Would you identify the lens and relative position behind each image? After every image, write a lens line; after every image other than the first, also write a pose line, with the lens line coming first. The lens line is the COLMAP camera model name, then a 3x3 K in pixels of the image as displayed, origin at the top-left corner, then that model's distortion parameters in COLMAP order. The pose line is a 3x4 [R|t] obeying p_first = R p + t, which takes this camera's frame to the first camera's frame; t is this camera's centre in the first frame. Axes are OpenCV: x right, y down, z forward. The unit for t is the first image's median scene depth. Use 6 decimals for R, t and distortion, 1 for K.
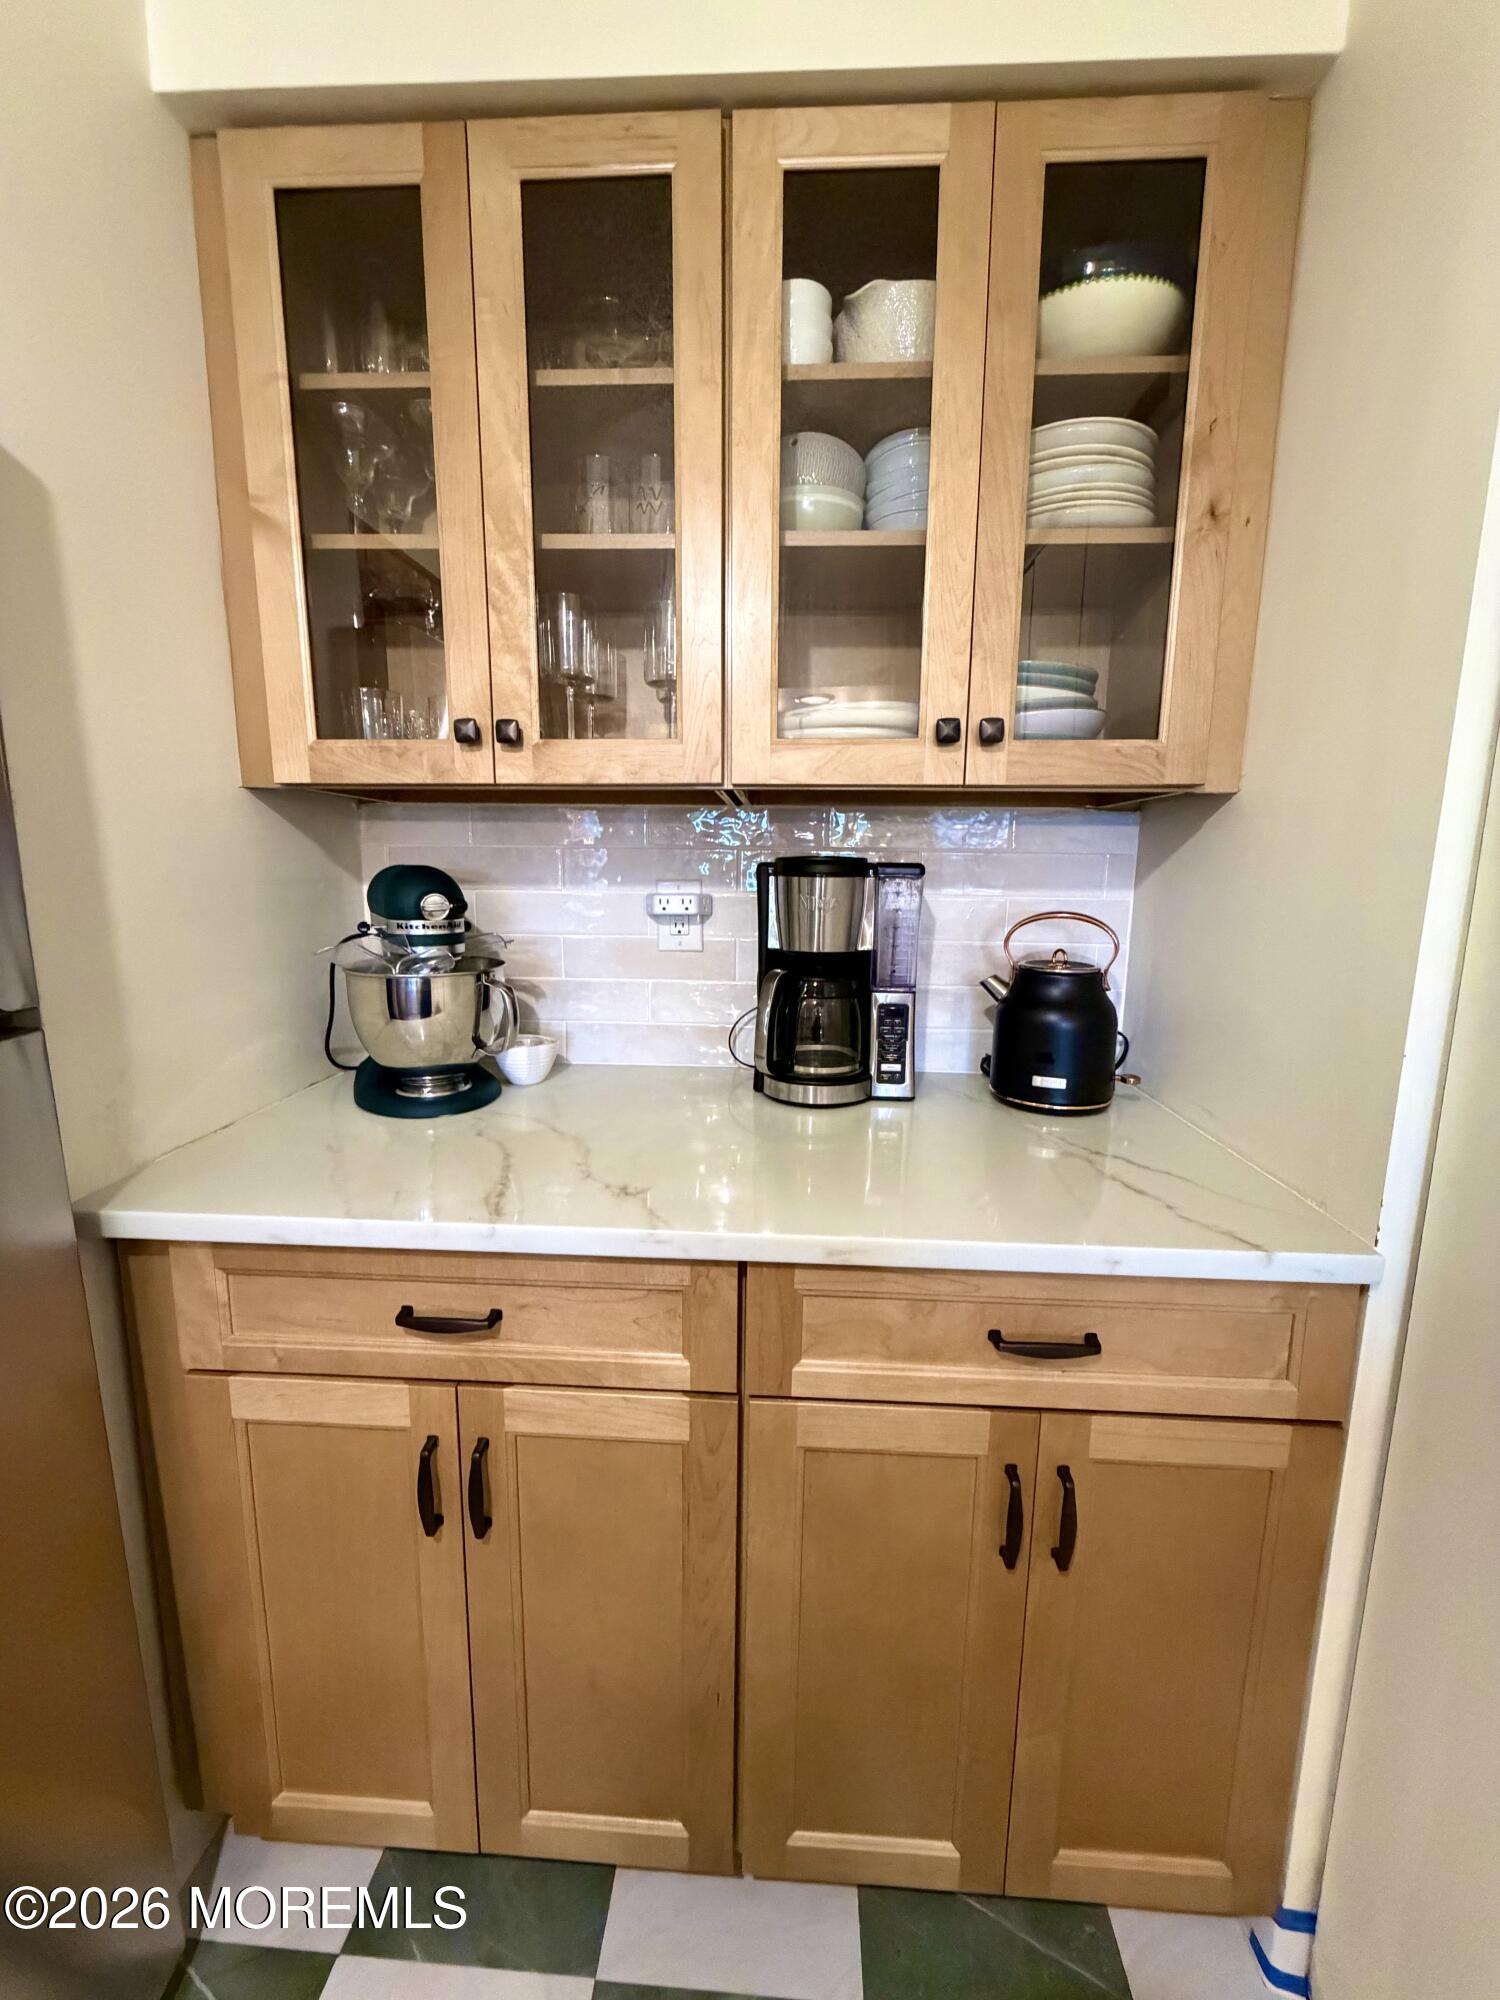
lens RADIAL K [[795.6, 0, 749.6], [0, 795.6, 993.8], [0, 0, 1]] dist [0.000947, -0.000378]
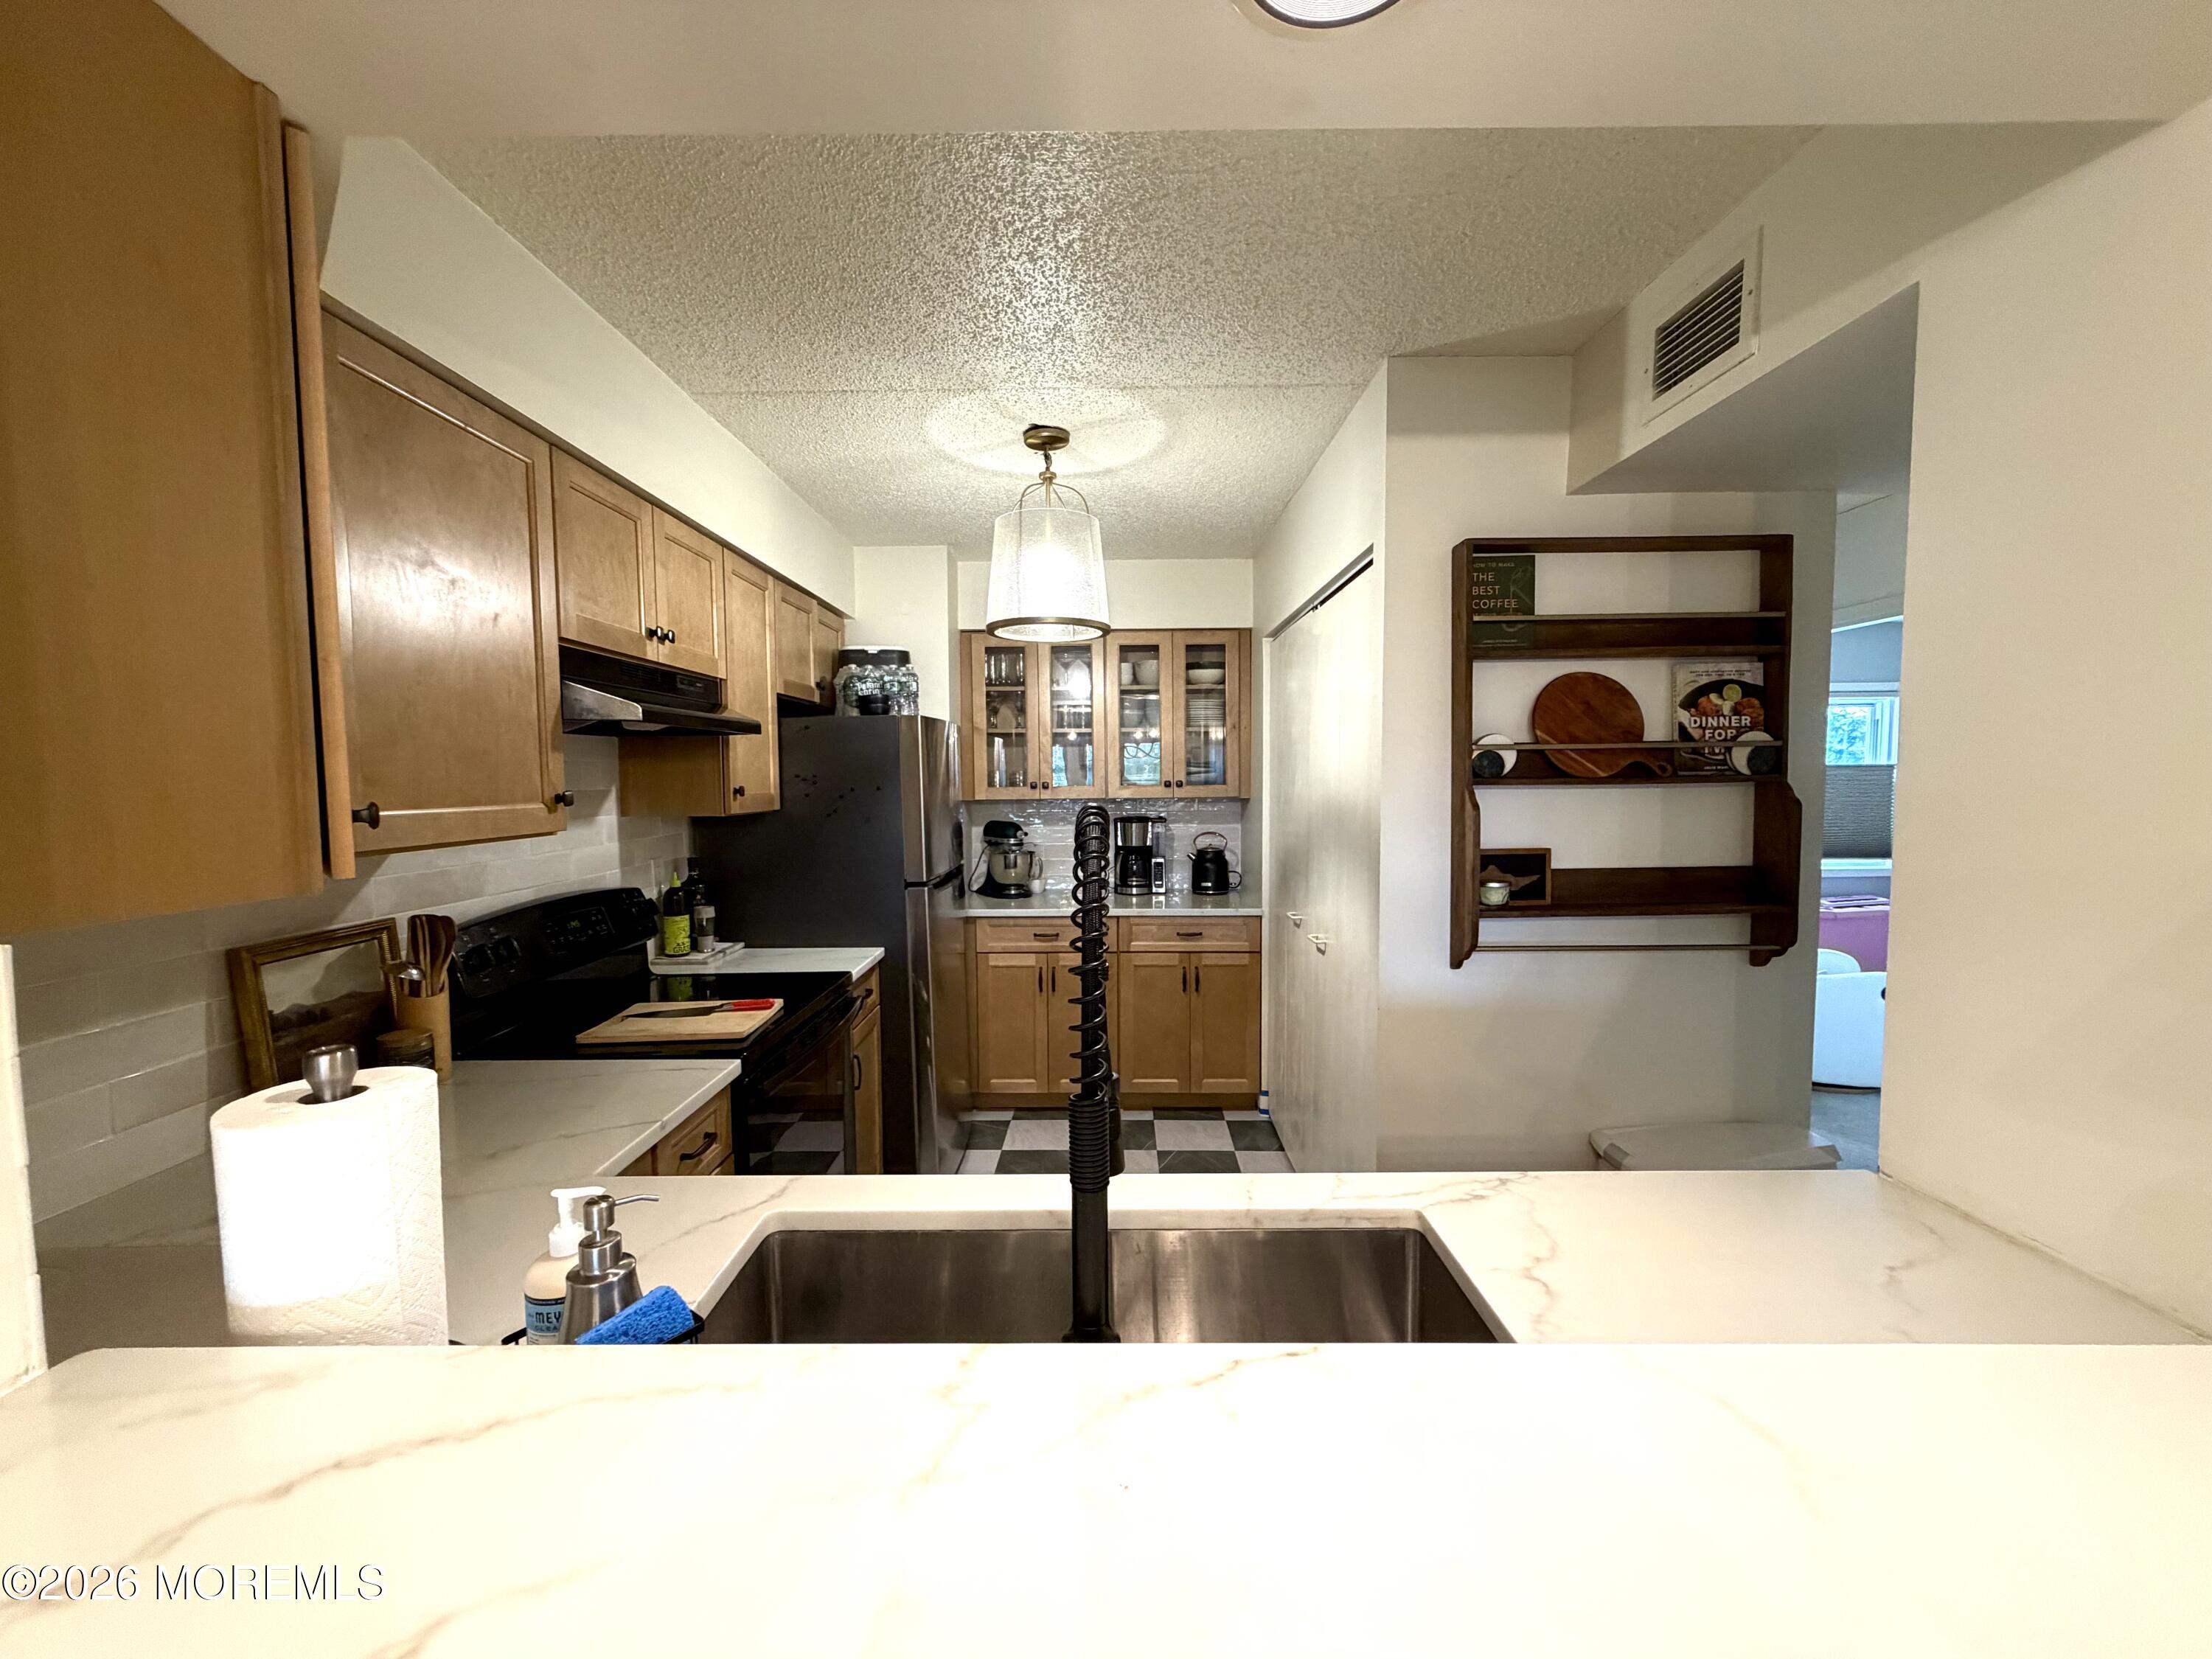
lens RADIAL K [[879.9, 0, 1101.4], [0, 879.9, 829.2], [0, 0, 1]] dist [0.000947, -0.000378]
pose [[0.998576, -0.020629, 0.049201, -0.251636], [0.025432, 0.994754, -0.099087, 0.262221], [-0.046899, 0.100197, 0.993862, -2.896920]]
